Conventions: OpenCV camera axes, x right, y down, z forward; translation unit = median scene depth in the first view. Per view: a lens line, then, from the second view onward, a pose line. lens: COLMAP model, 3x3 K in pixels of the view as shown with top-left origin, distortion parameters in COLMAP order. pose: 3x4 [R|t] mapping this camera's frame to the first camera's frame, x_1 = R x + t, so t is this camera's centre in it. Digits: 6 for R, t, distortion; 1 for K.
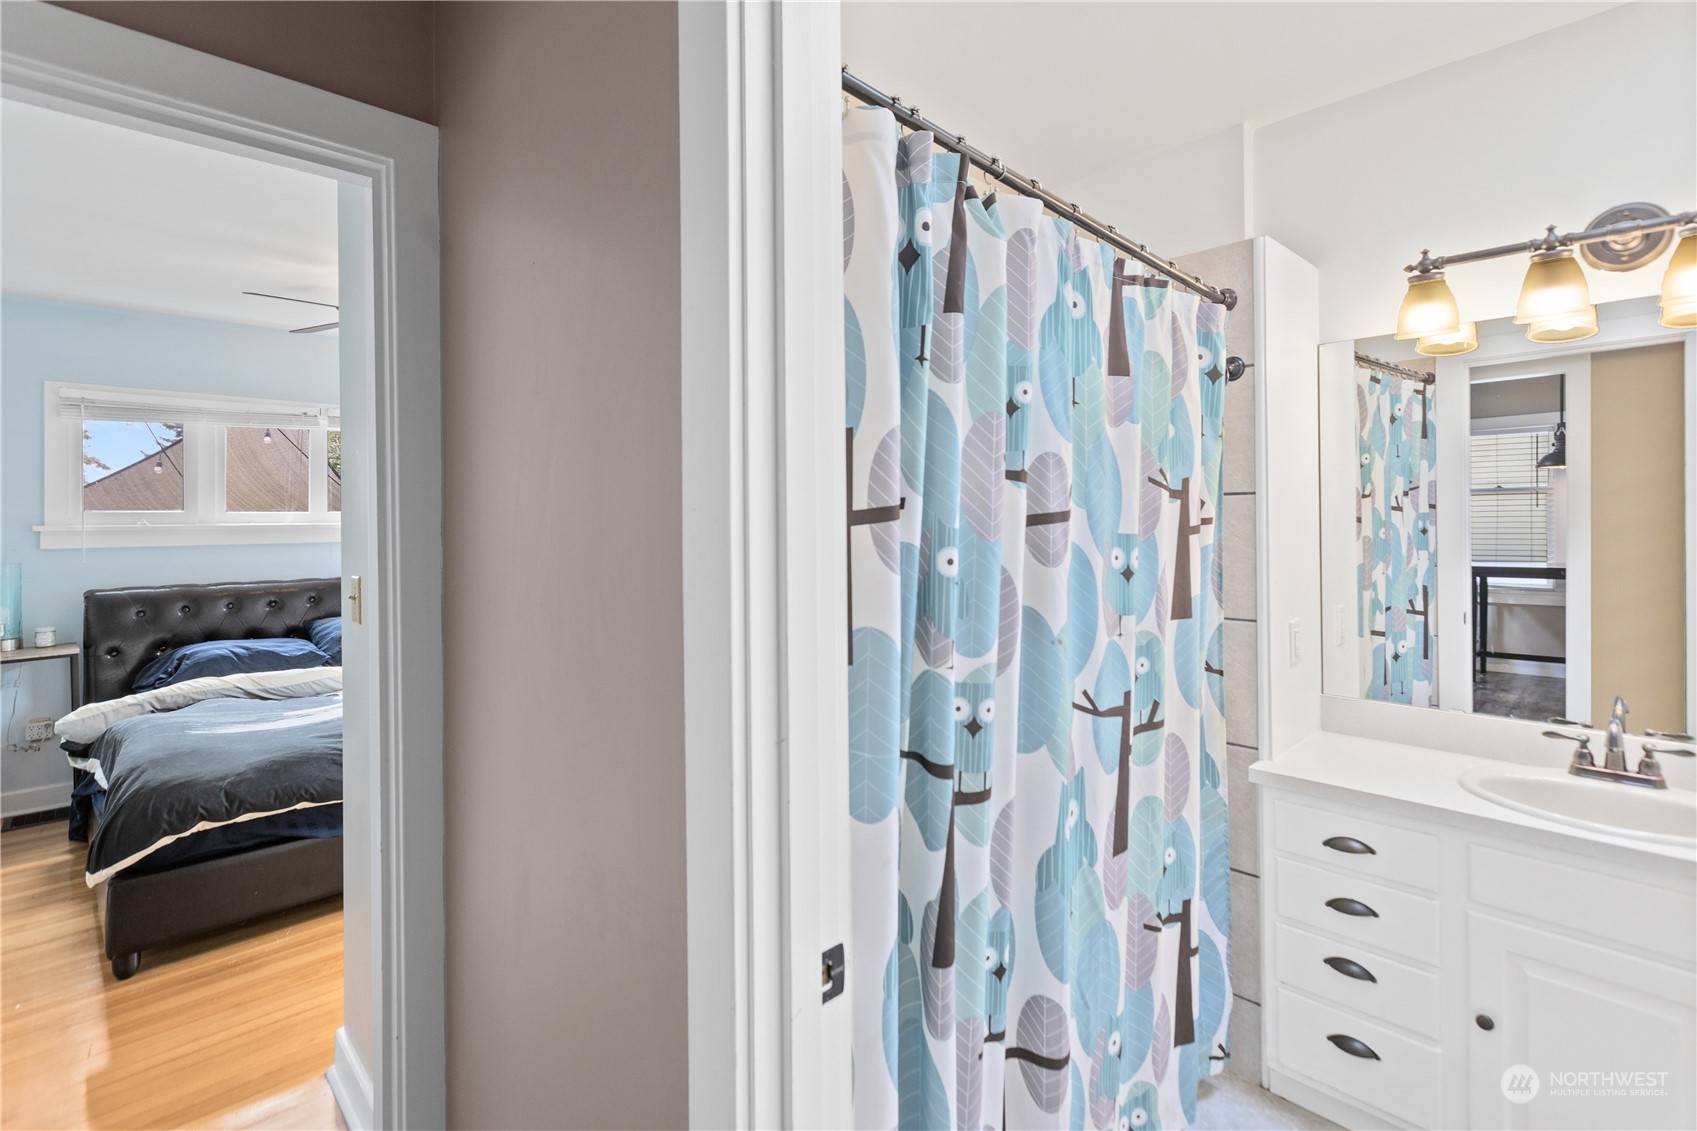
lens RADIAL K [[781.1, 0, 832.5], [0, 781.1, 524.0], [0, 0, 1]] dist [0.002840, -0.000136]
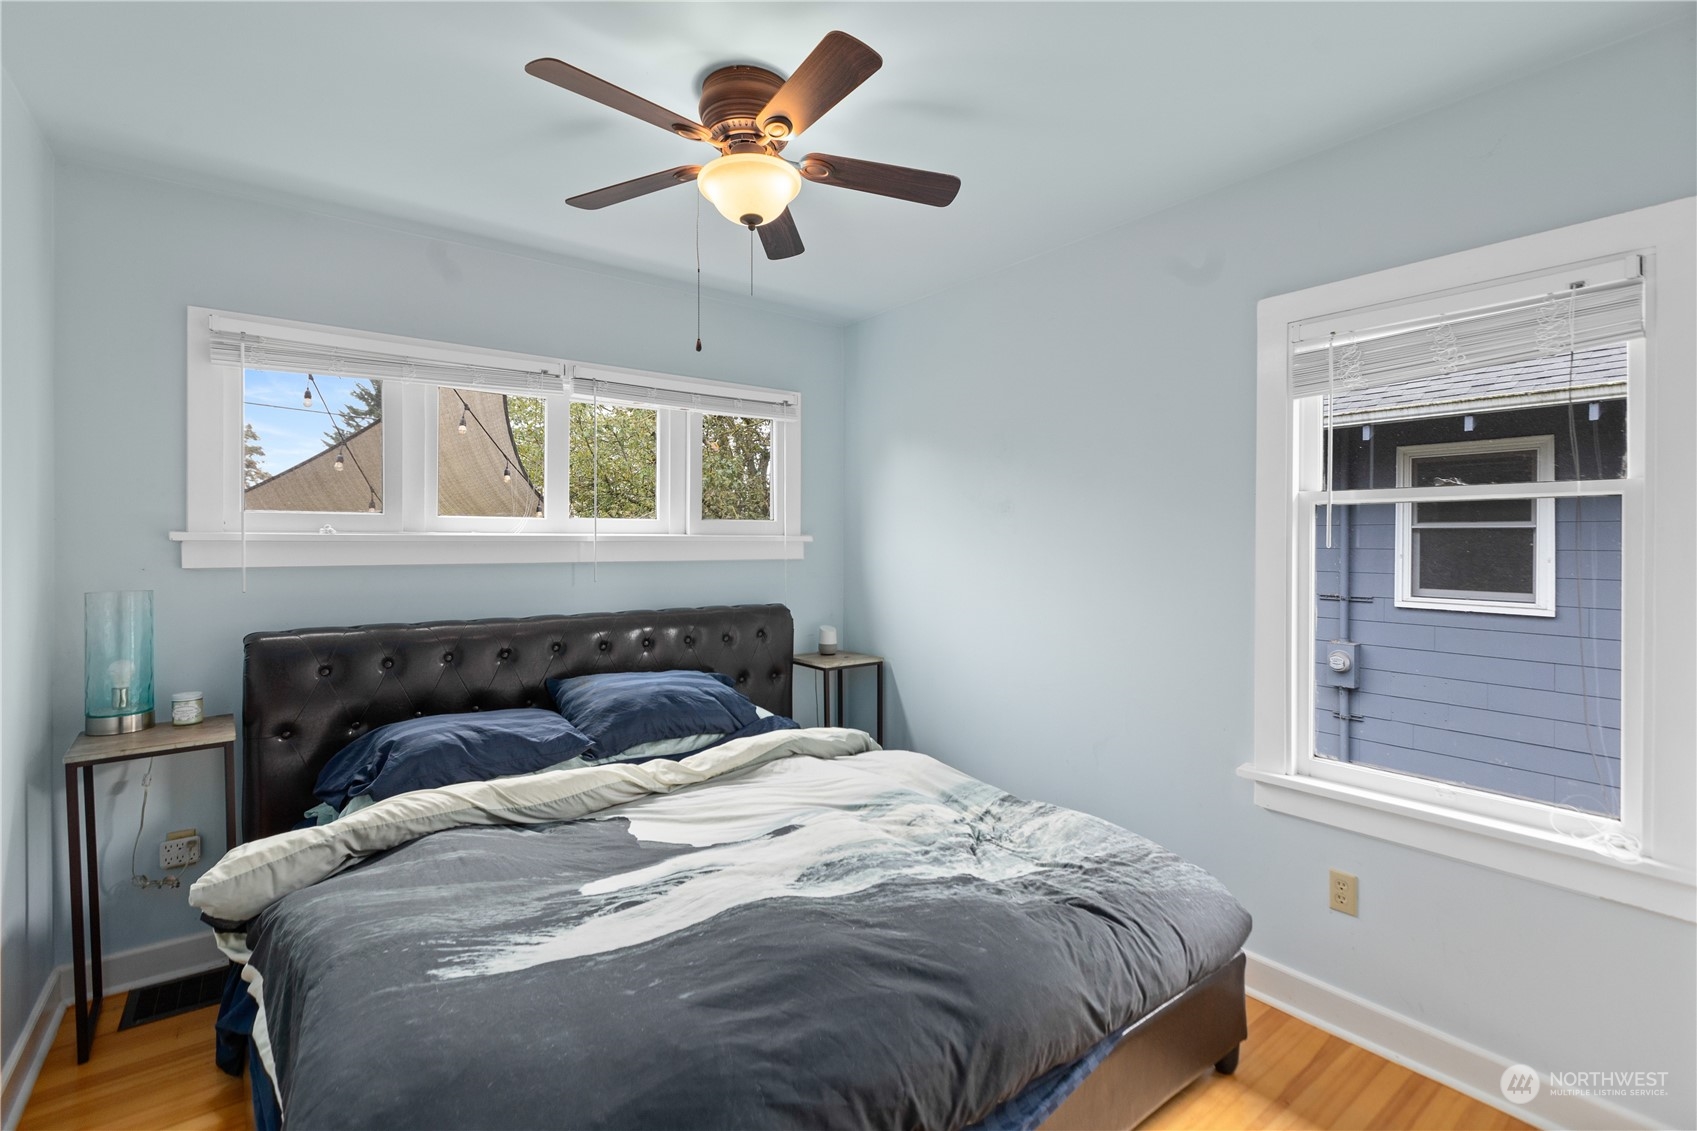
lens RADIAL K [[763.2, 0, 847.1], [0, 763.2, 559.2], [0, 0, 1]] dist [0.001997, 0.000495]
pose [[0.994042, 0.016253, -0.107775, -0.147599], [-0.014380, 0.999732, 0.018130, 0.002126], [0.108041, -0.016472, 0.994010, 0.160066]]
